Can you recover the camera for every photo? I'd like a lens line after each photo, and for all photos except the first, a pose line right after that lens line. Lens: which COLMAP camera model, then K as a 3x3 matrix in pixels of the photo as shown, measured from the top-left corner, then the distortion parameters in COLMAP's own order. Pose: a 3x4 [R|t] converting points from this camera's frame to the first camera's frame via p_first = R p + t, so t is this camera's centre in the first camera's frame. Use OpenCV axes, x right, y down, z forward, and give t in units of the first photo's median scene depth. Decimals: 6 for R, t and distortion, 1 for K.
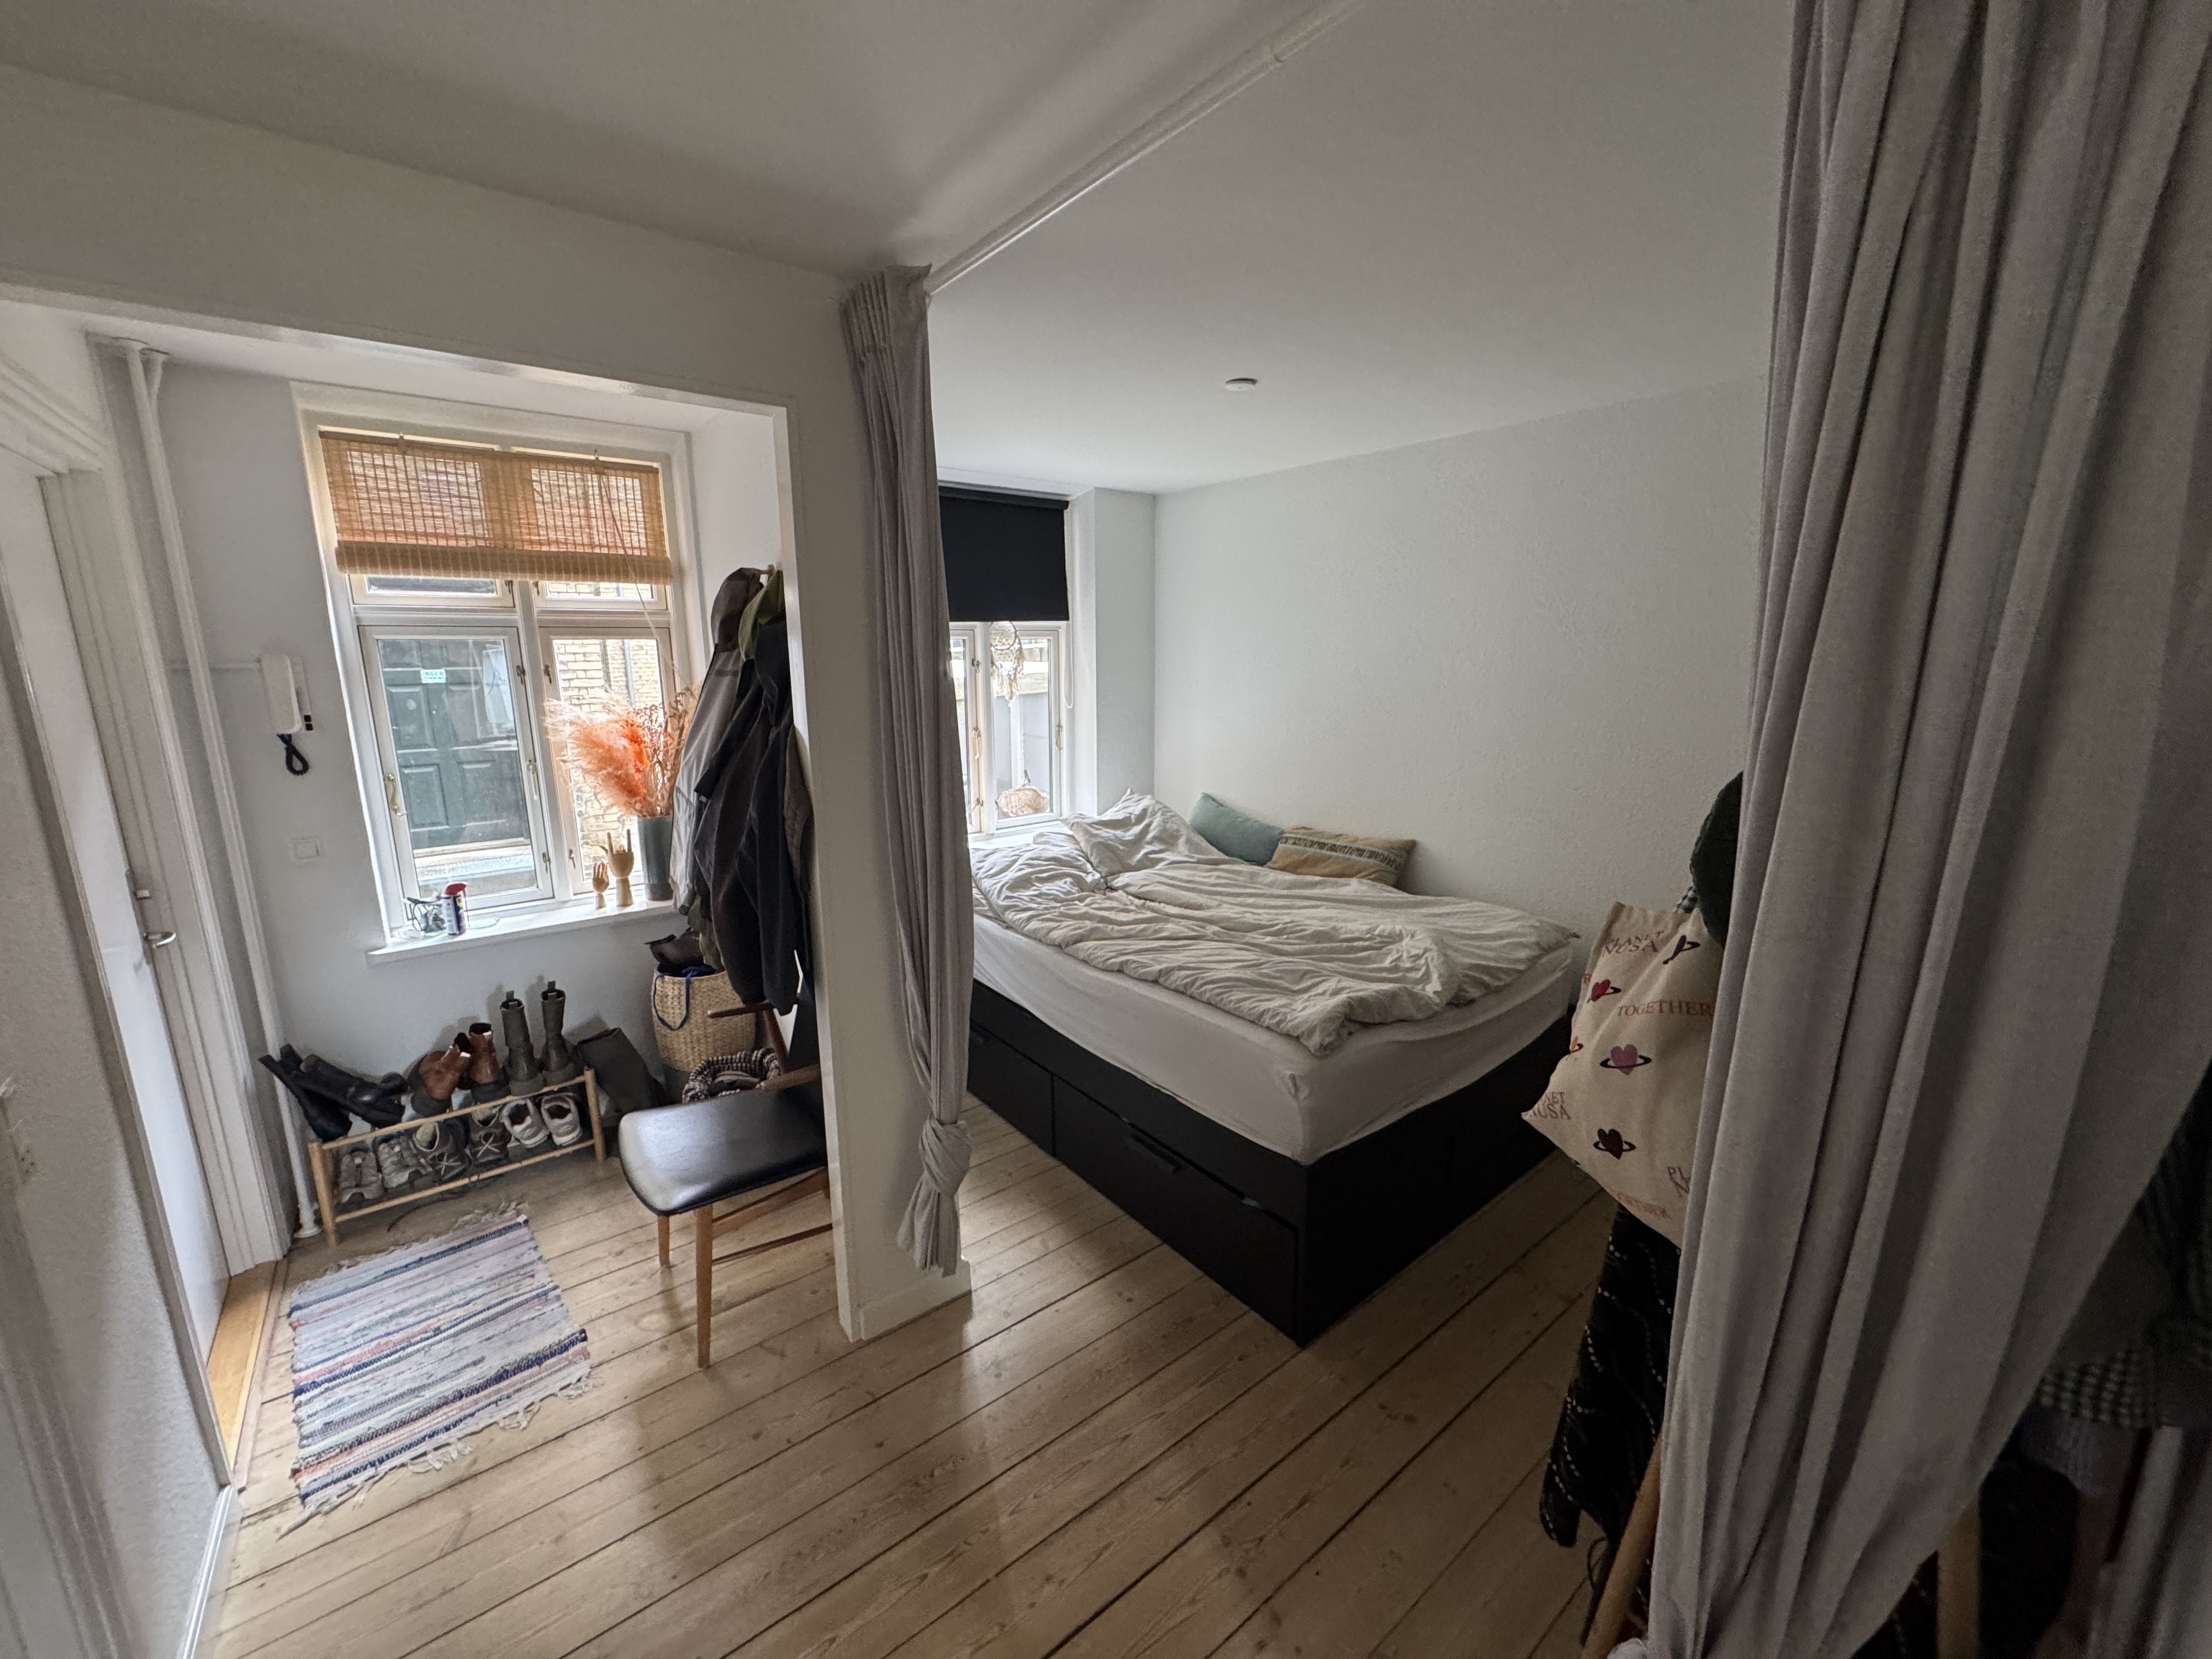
lens RADIAL K [[885.3, 0, 1101.7], [0, 885.3, 828.7], [0, 0, 1]] dist [-0.001297, -0.000137]
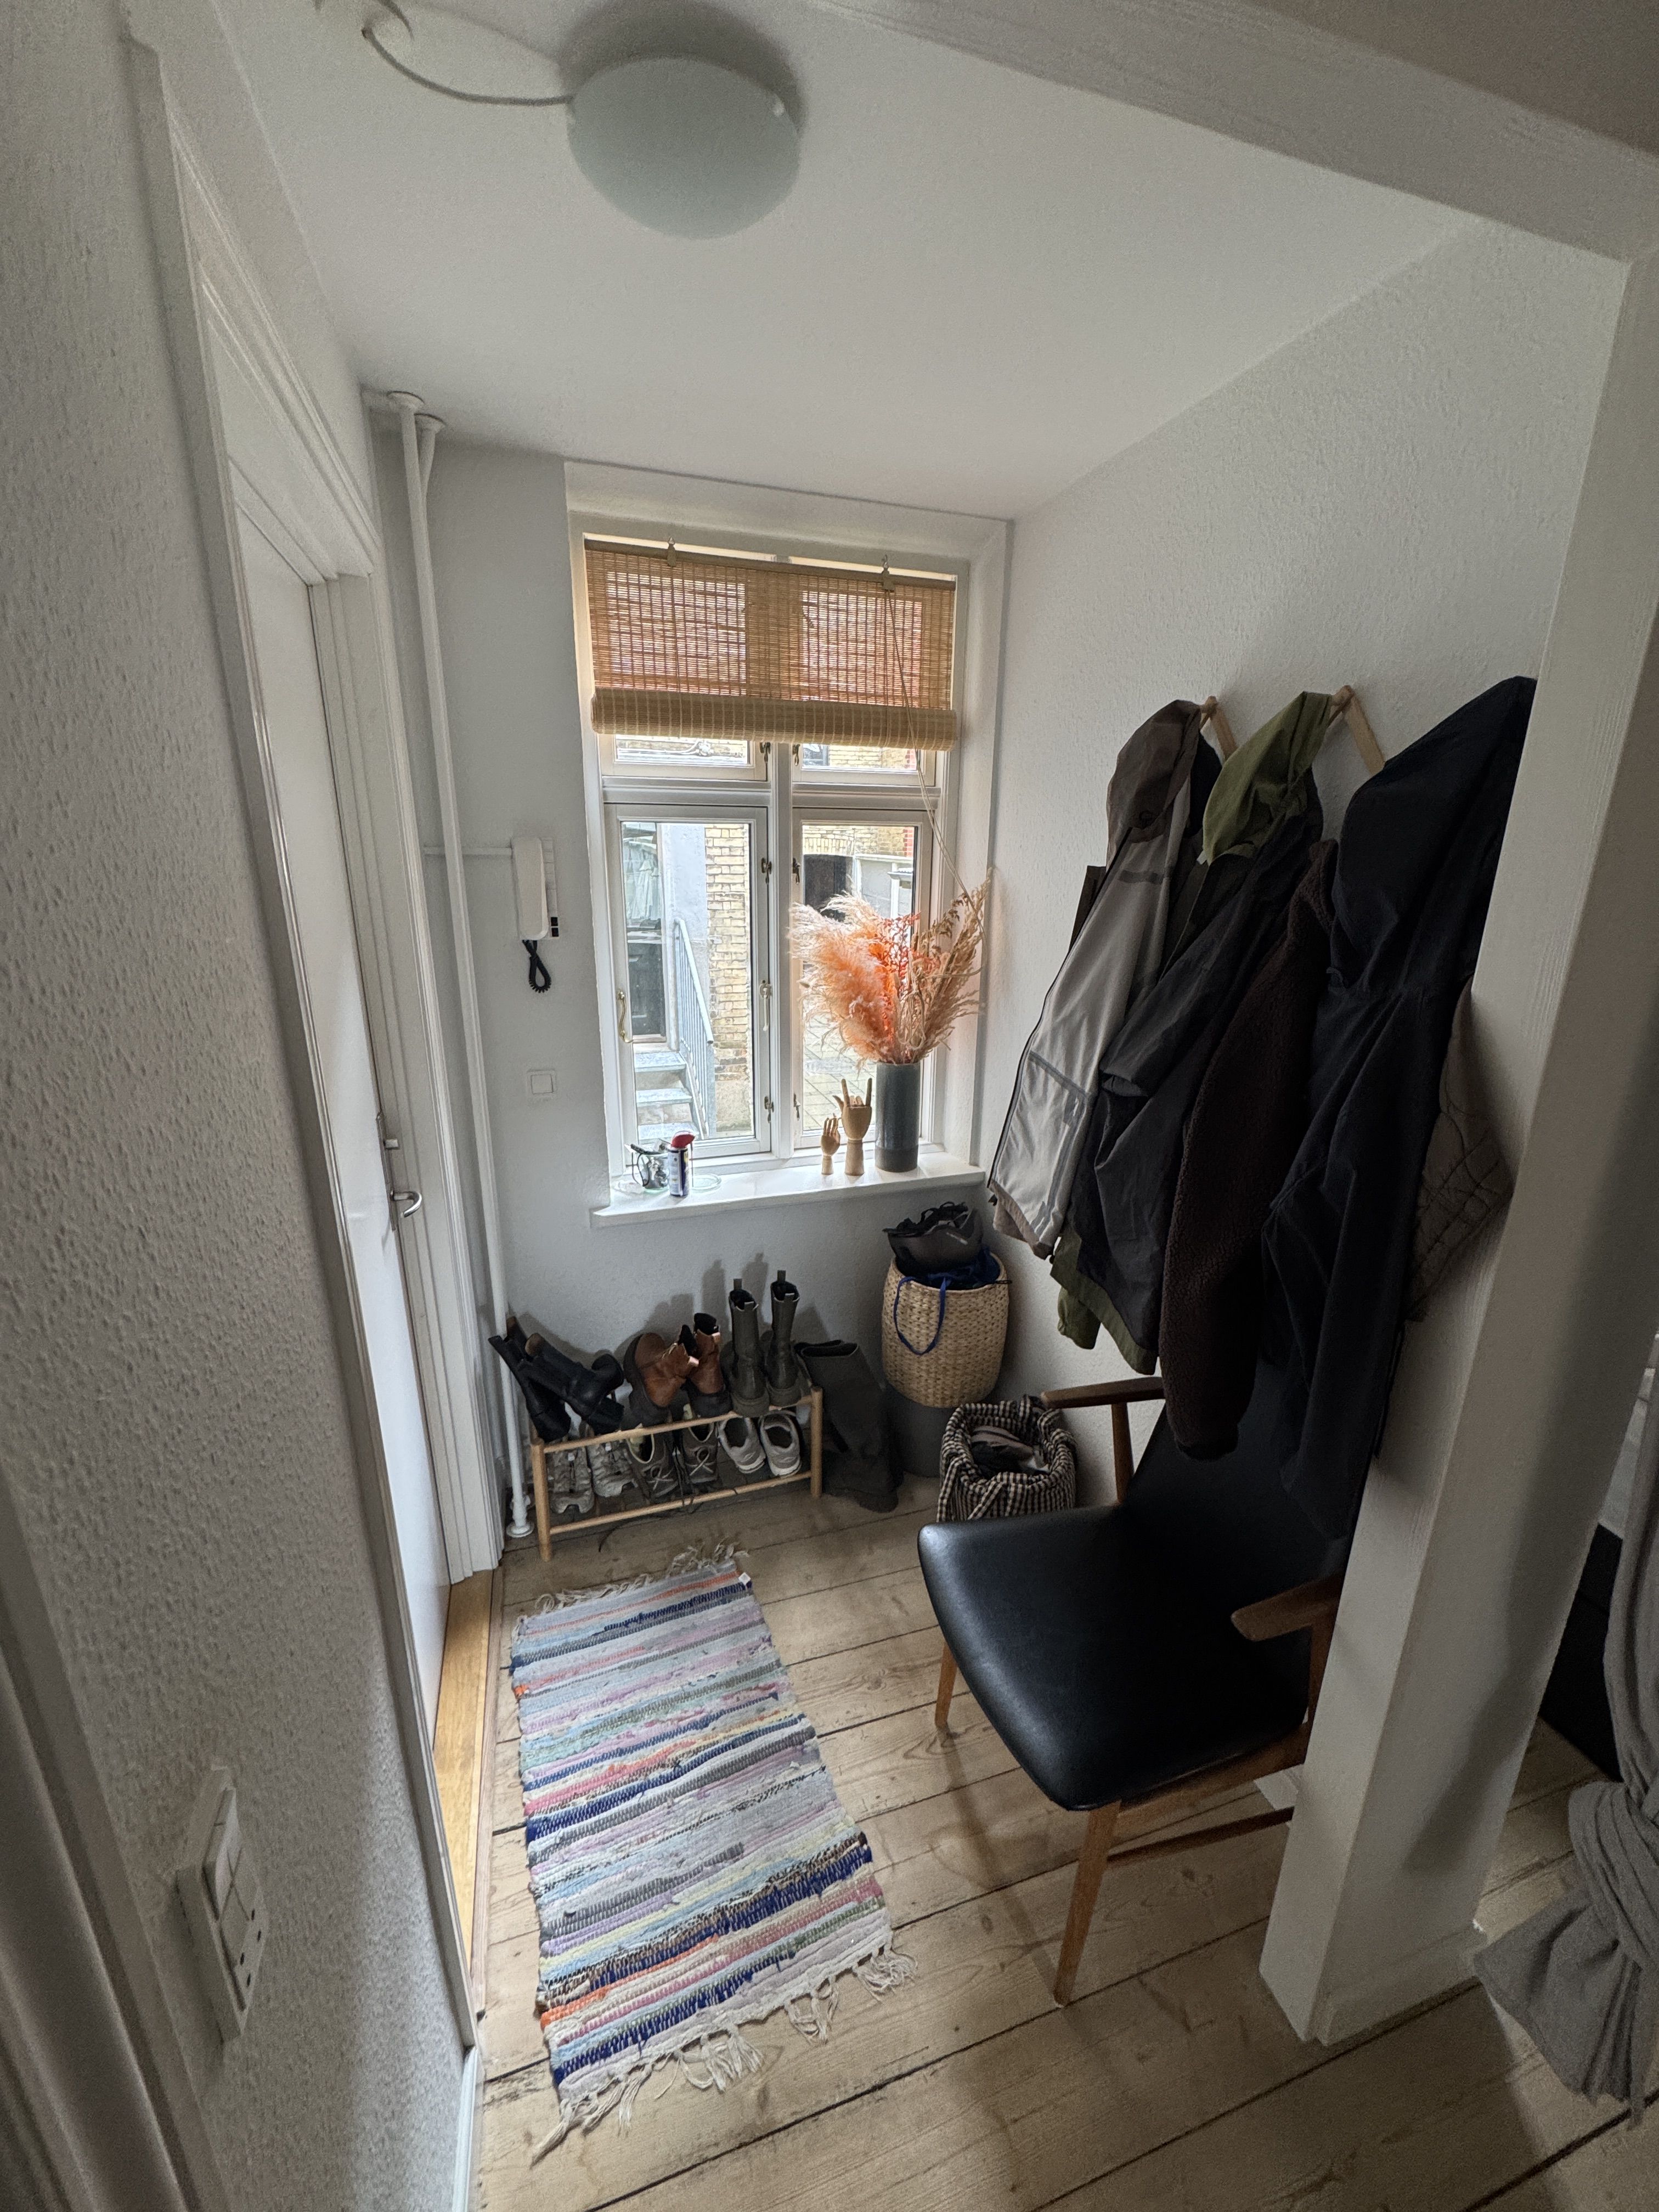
lens RADIAL K [[885.3, 0, 829.5], [0, 885.3, 1106.0], [0, 0, 1]] dist [-0.001297, -0.000137]
pose [[0.938962, 0.109540, -0.326116, -0.382629], [-0.082827, 0.992050, 0.094745, -0.055165], [0.333902, -0.061951, 0.940570, 0.321171]]
